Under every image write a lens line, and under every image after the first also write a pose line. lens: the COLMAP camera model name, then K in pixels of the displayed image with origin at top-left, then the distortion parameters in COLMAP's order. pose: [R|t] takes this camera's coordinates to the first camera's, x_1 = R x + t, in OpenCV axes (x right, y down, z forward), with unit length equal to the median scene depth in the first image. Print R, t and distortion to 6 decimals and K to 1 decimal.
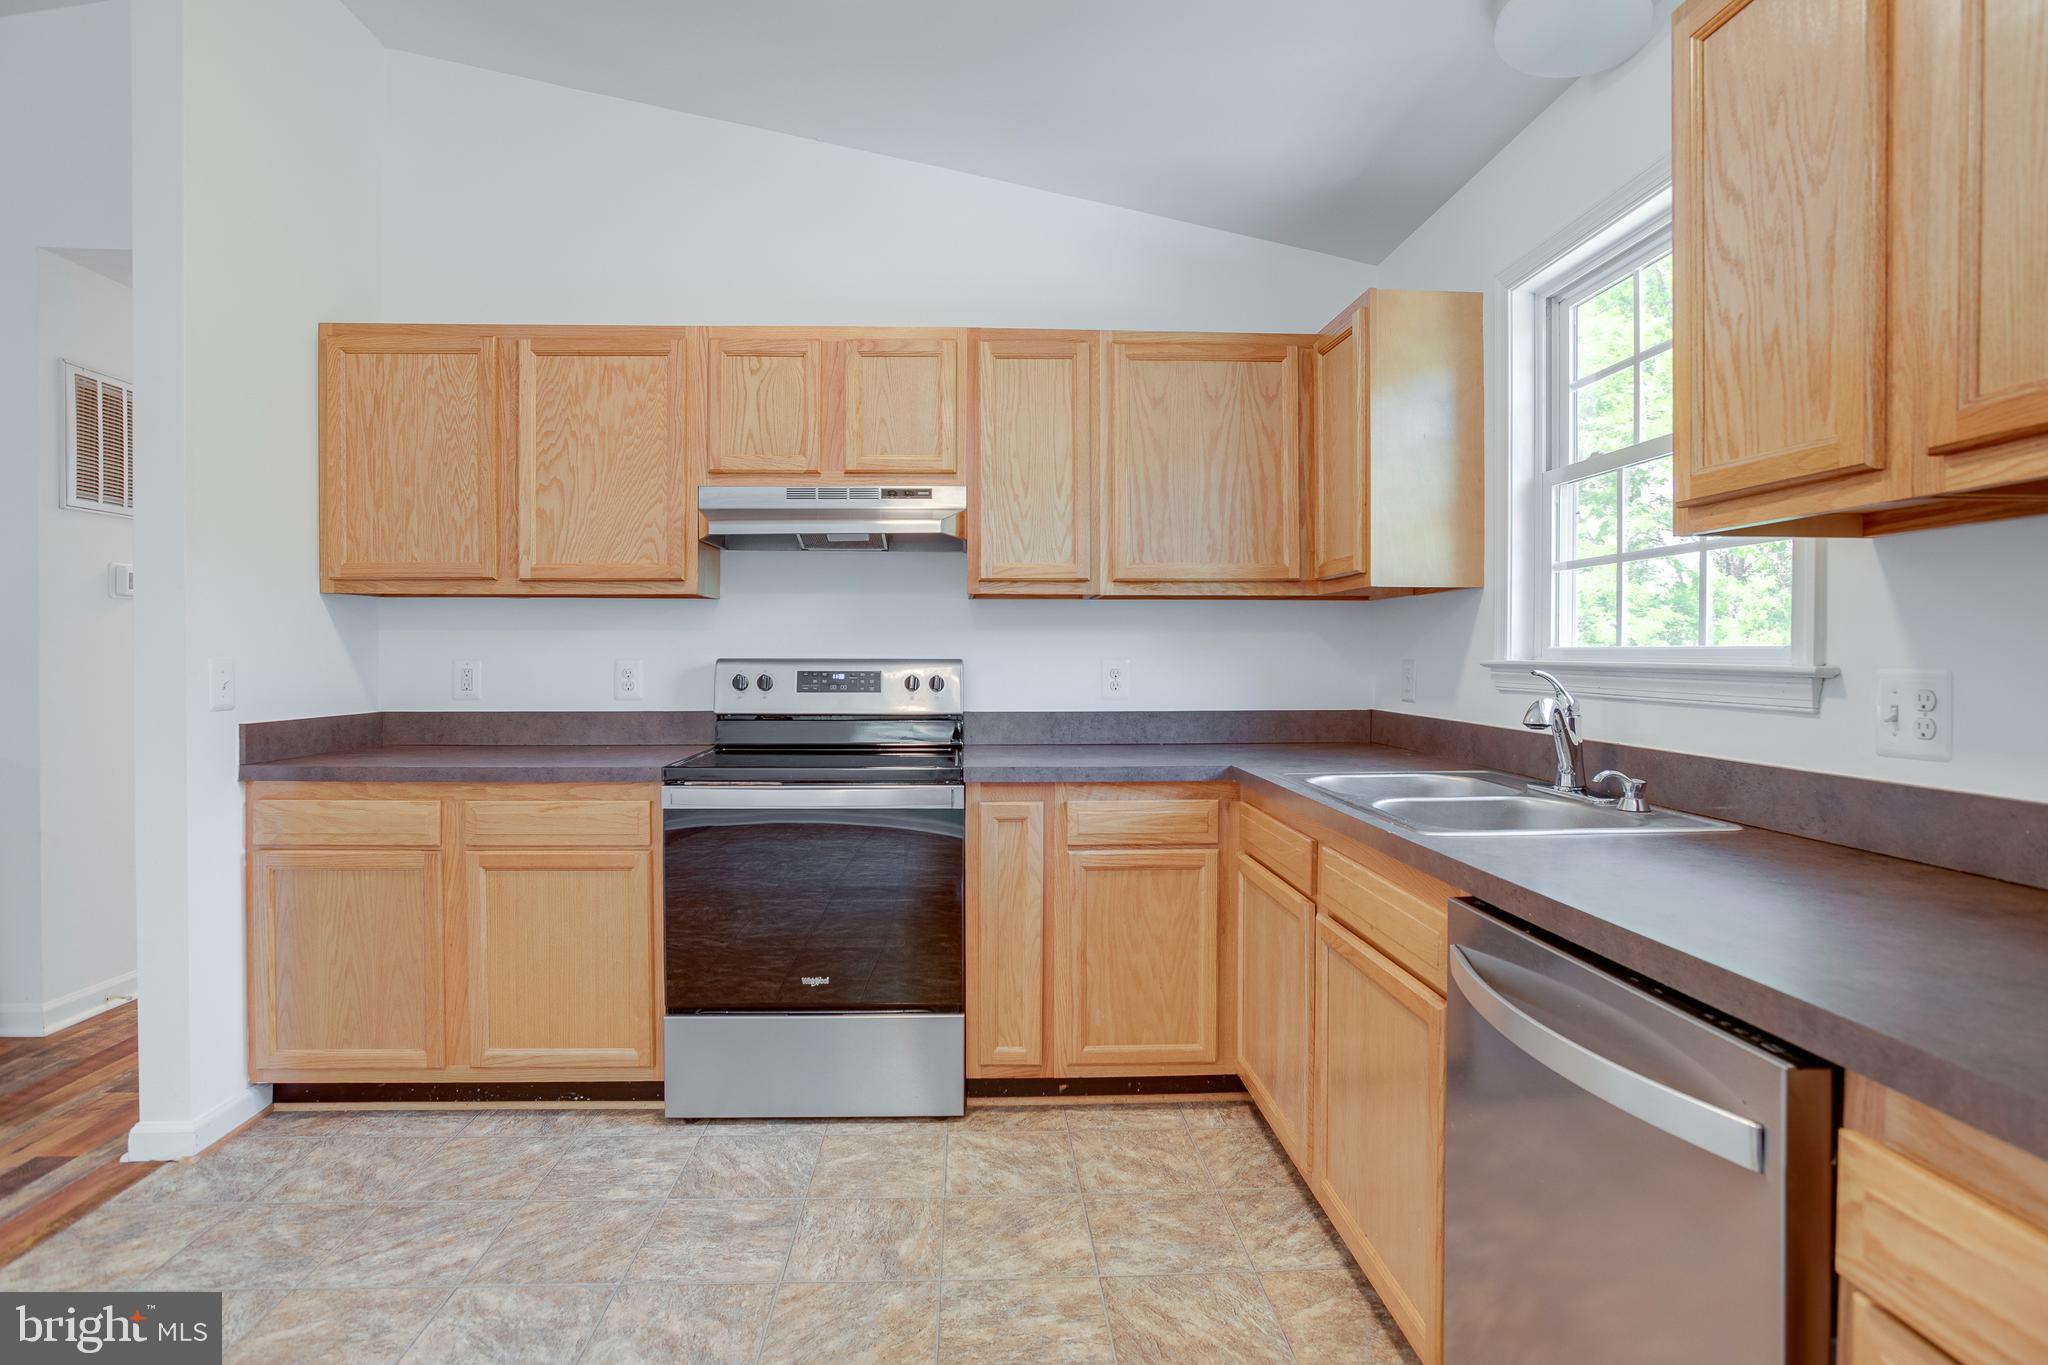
lens RADIAL K [[1035.3, 0, 998.1], [0, 1035.3, 670.4], [0, 0, 1]] dist [-0.059234, 0.028680]
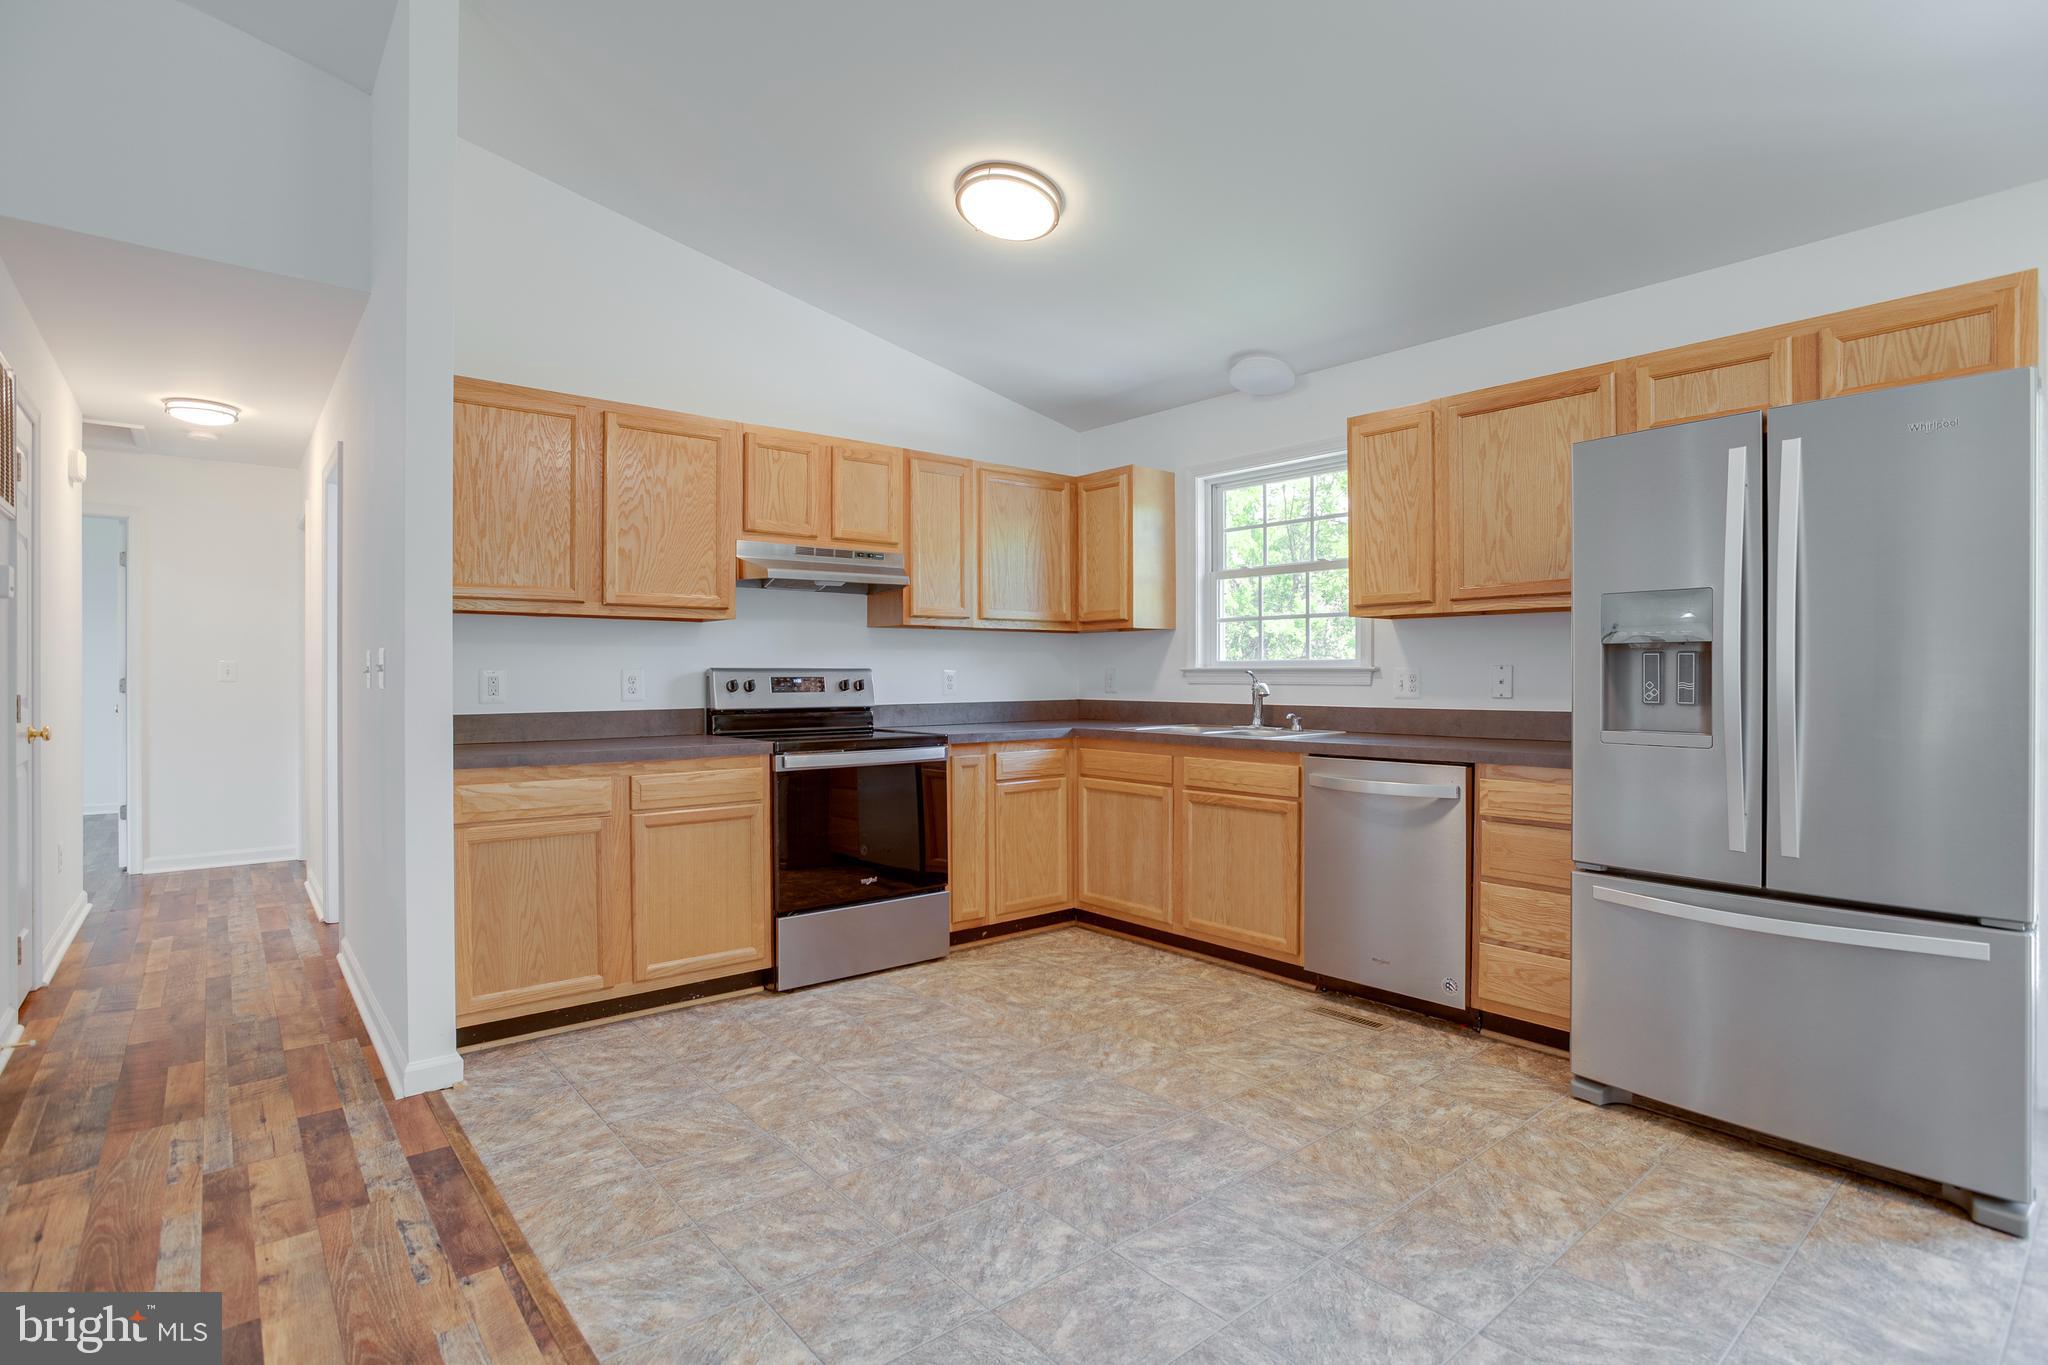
lens RADIAL K [[1008.5, 0, 1024.7], [0, 1008.5, 681.7], [0, 0, 1]] dist [-0.059282, 0.023452]
pose [[0.794143, -0.007430, 0.607685, -0.849377], [0.012783, 0.999908, -0.004479, 0.019758], [-0.607596, 0.011325, 0.794165, -0.296542]]
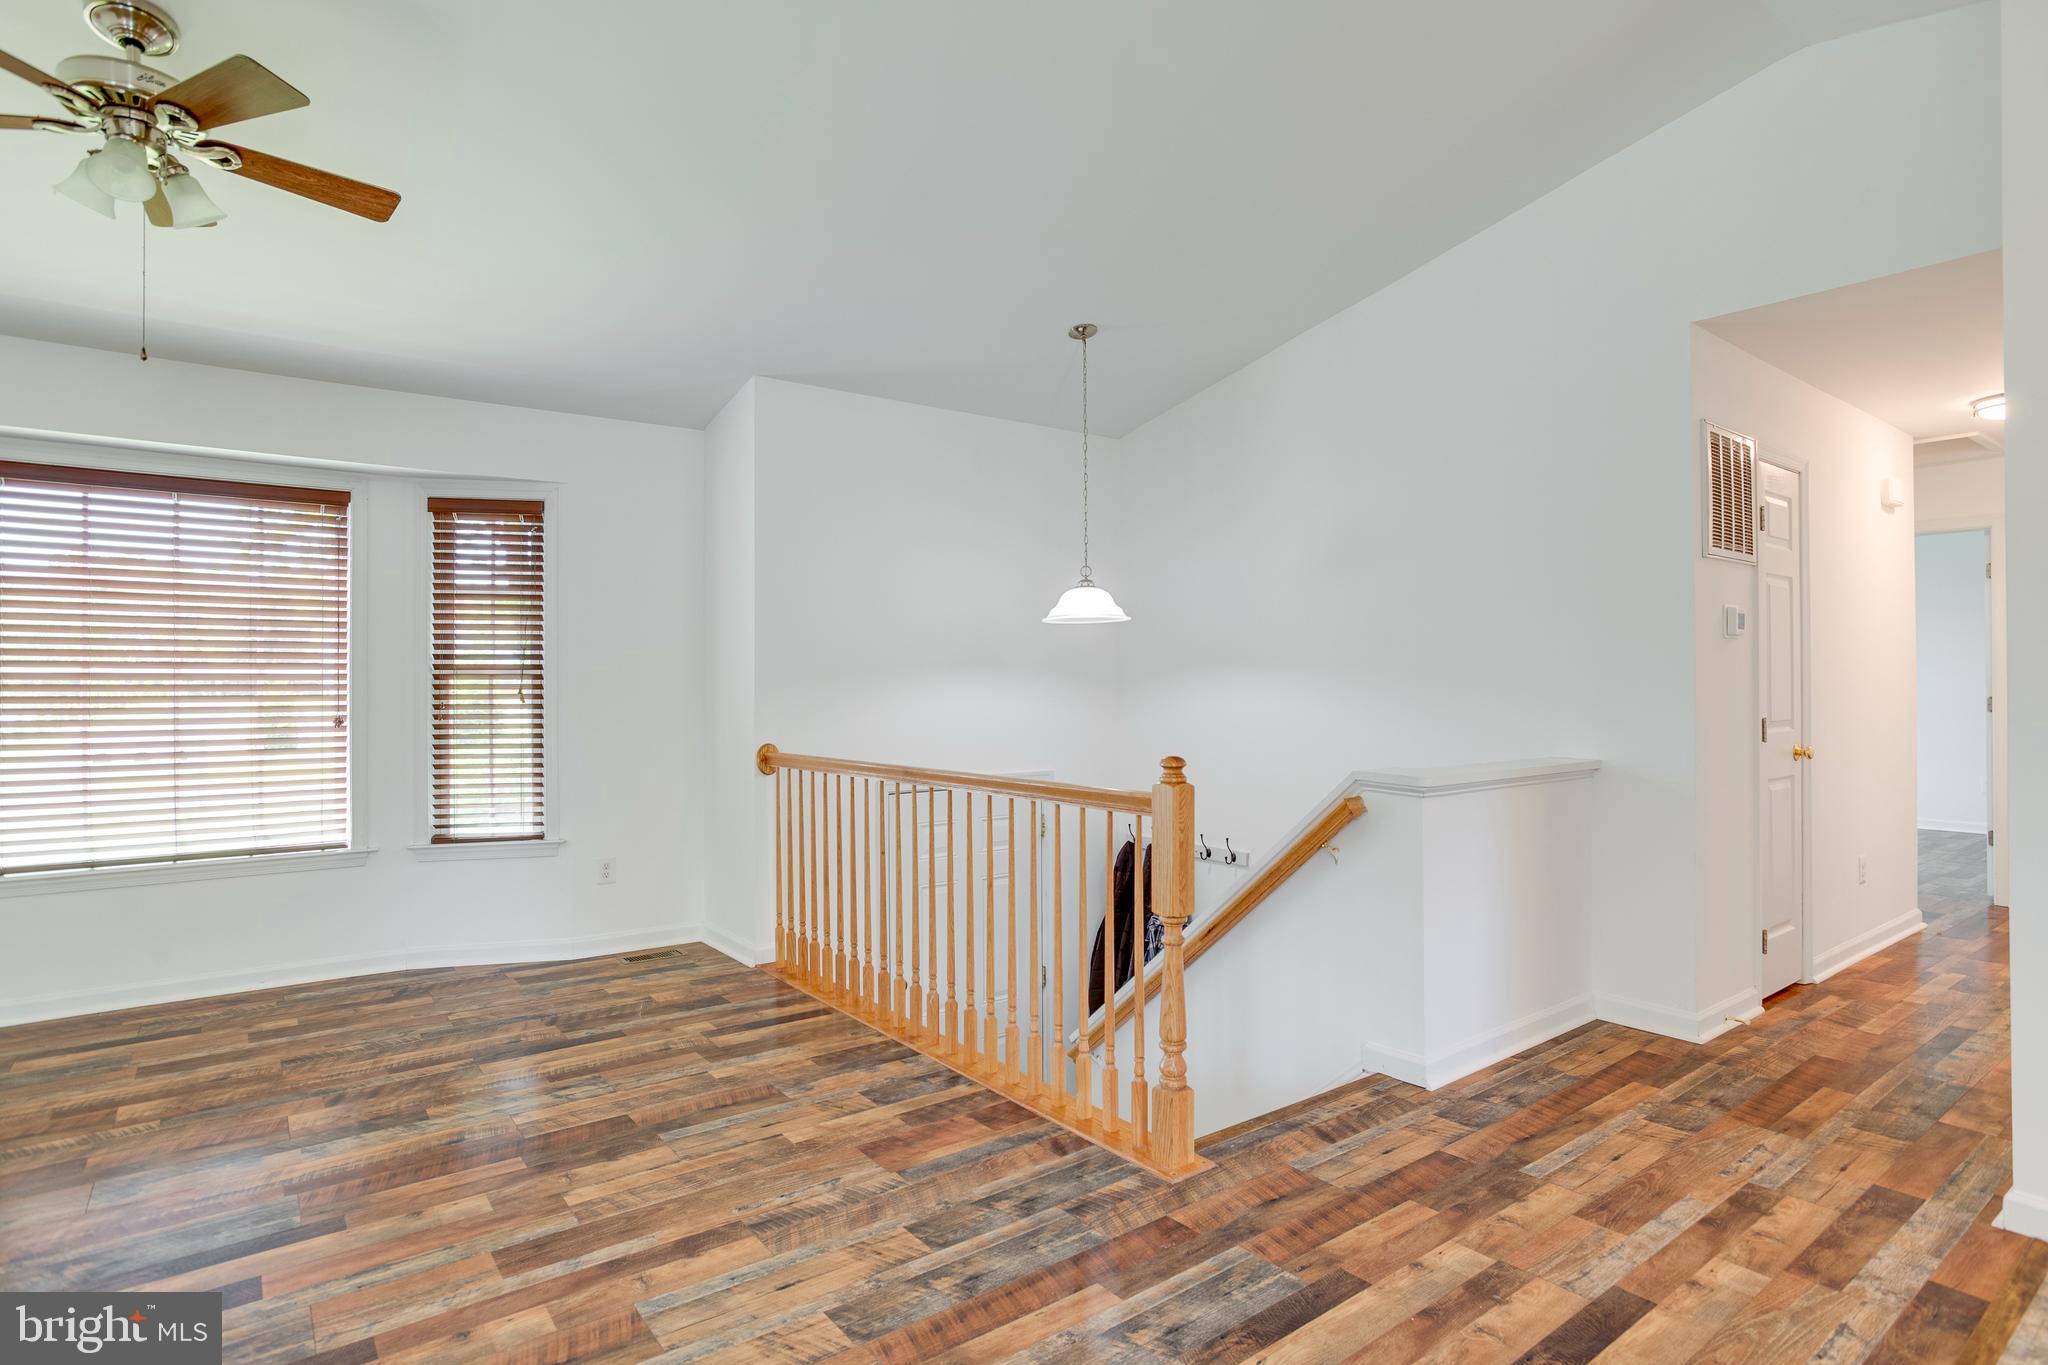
lens RADIAL K [[1054.6, 0, 1014.1], [0, 1054.6, 680.9], [0, 0, 1]] dist [-0.061845, 0.033327]
pose [[0.566132, -0.008219, -0.824274, -0.513826], [-0.007381, 0.999860, -0.015039, -0.008358], [0.824282, 0.014598, 0.565992, -0.291102]]
